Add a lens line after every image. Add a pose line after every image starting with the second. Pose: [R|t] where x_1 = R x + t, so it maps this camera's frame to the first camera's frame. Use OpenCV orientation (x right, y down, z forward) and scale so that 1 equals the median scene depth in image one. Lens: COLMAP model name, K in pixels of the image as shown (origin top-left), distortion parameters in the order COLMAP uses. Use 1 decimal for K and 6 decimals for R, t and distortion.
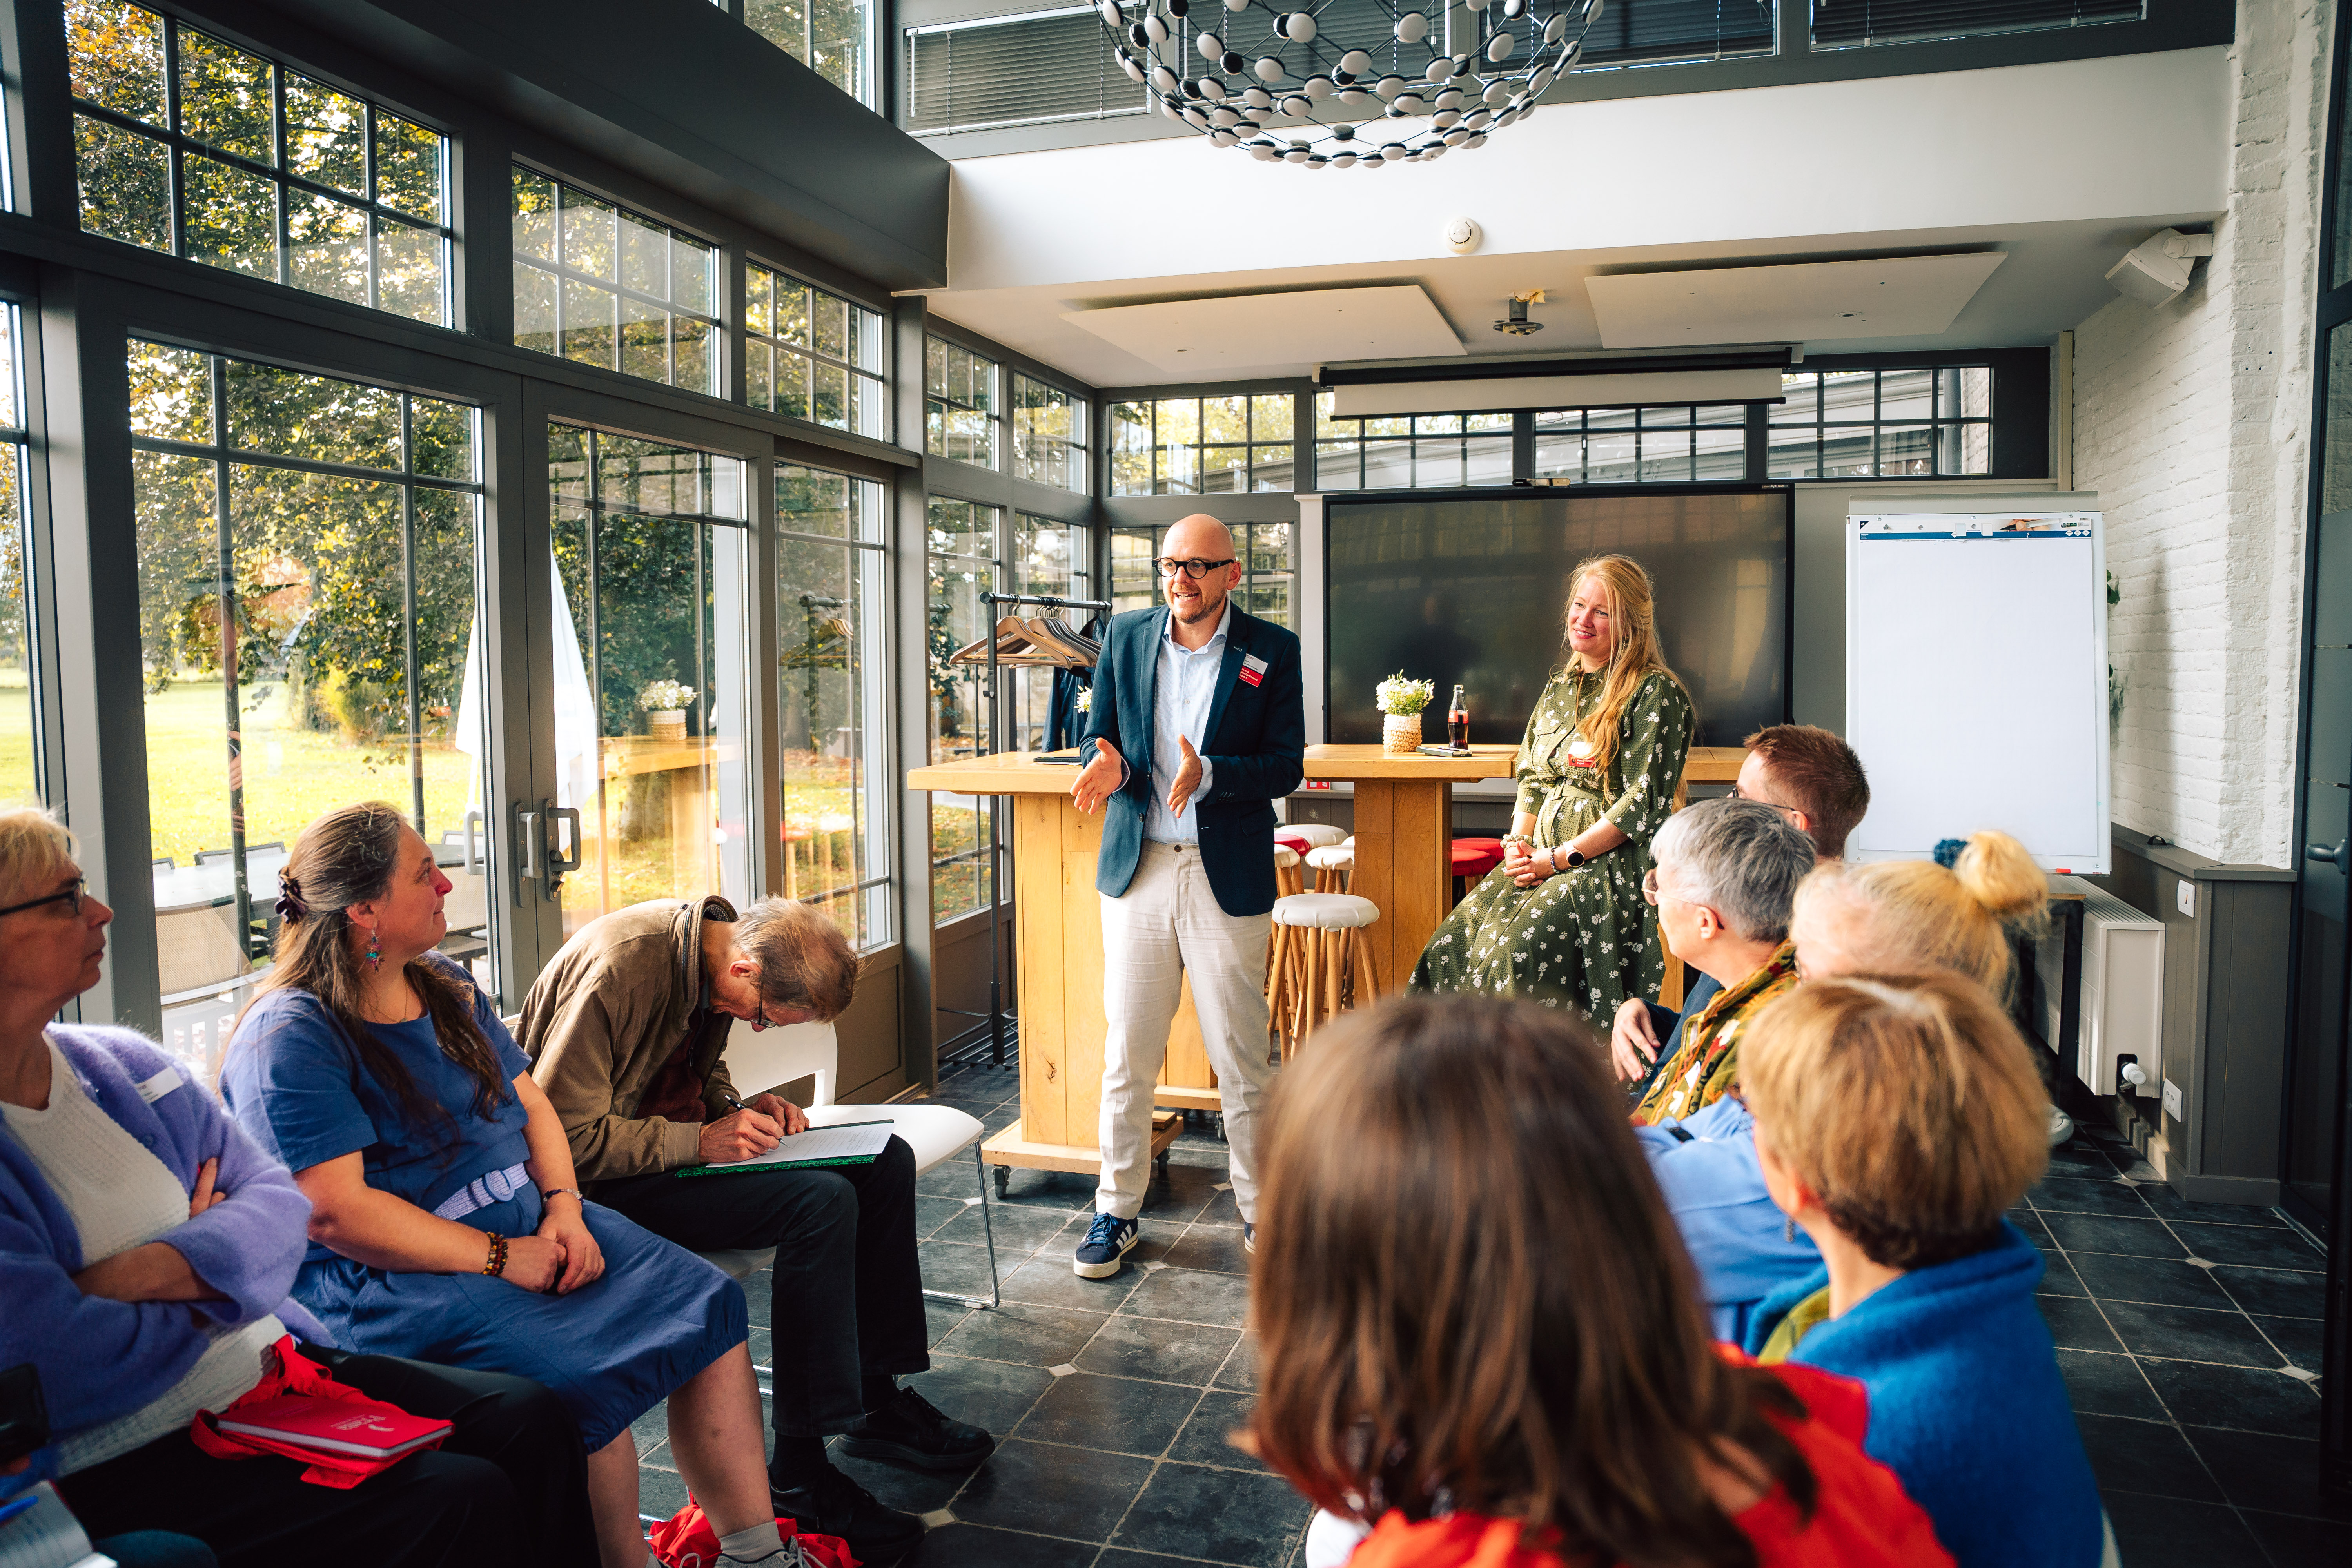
lens RADIAL K [[1601.9, 0, 1192.4], [0, 1601.9, 789.4], [0, 0, 1]] dist [-0.142241, 0.103554]
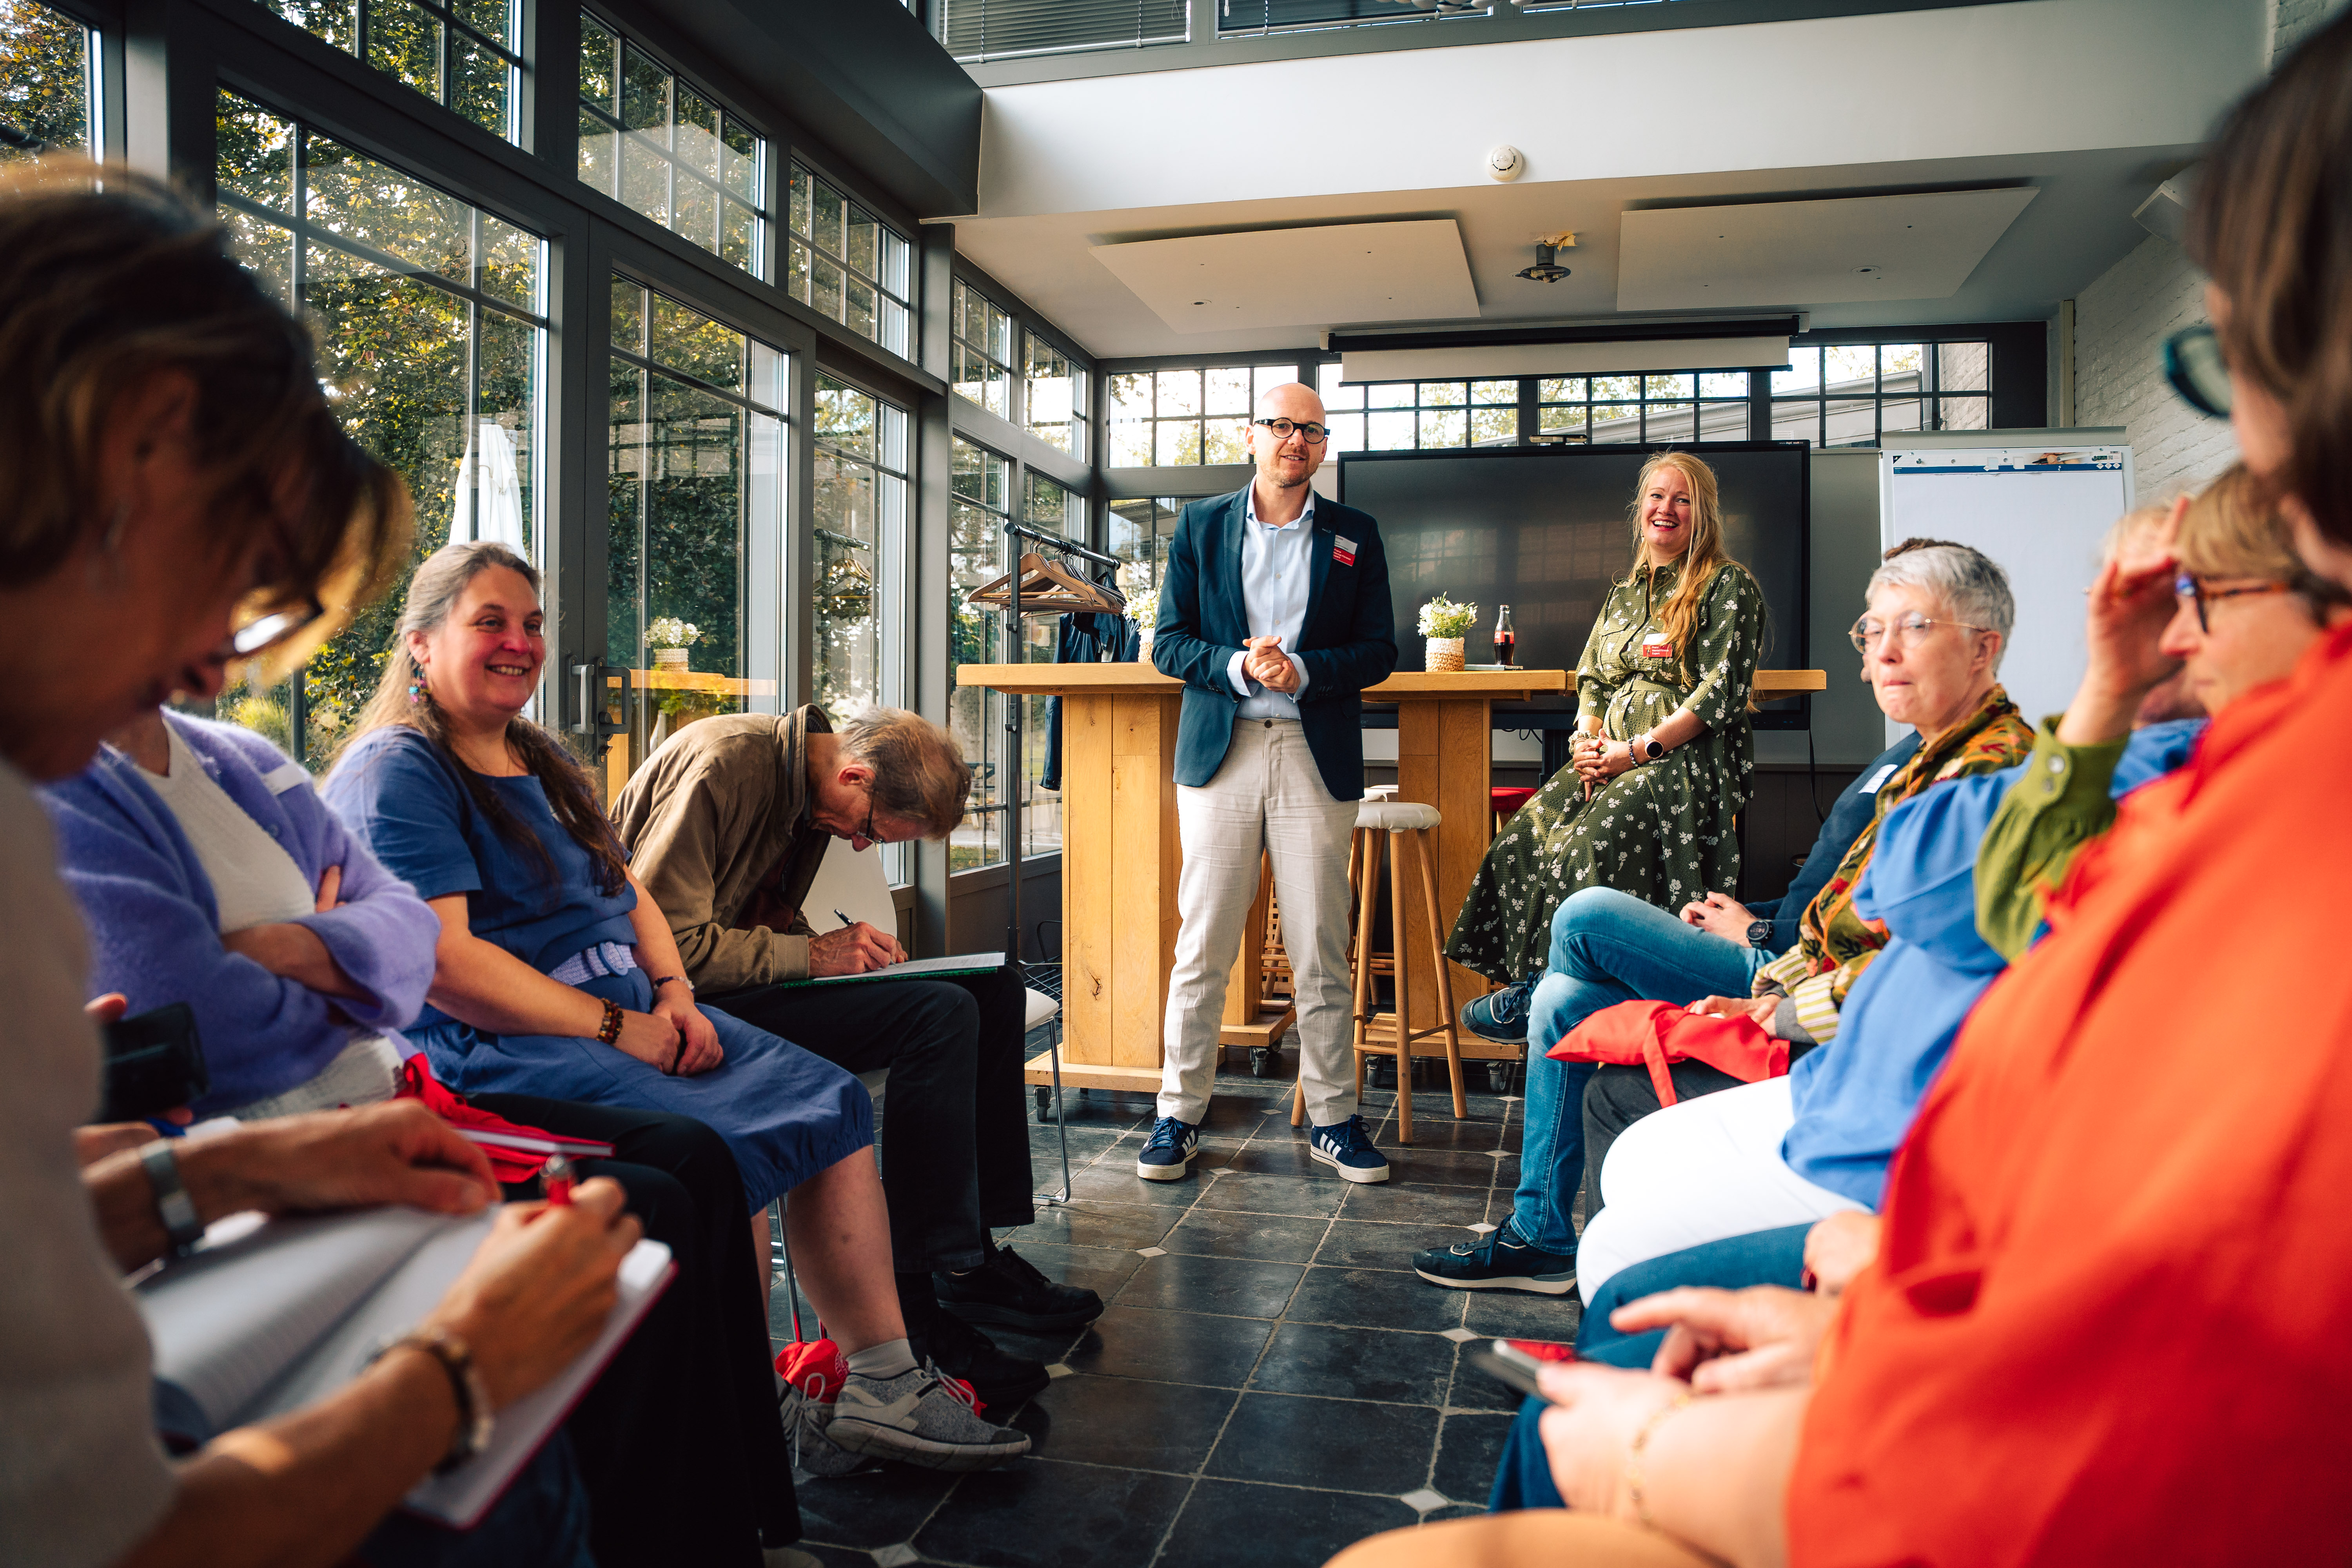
lens RADIAL K [[1604.5, 0, 1185.8], [0, 1604.5, 787.0], [0, 0, 1]] dist [-0.139280, 0.104551]
pose [[0.998776, 0.009191, 0.048593, -0.092454], [-0.006767, 0.998735, -0.049820, 0.116304], [-0.048989, 0.049430, 0.997575, 0.034316]]
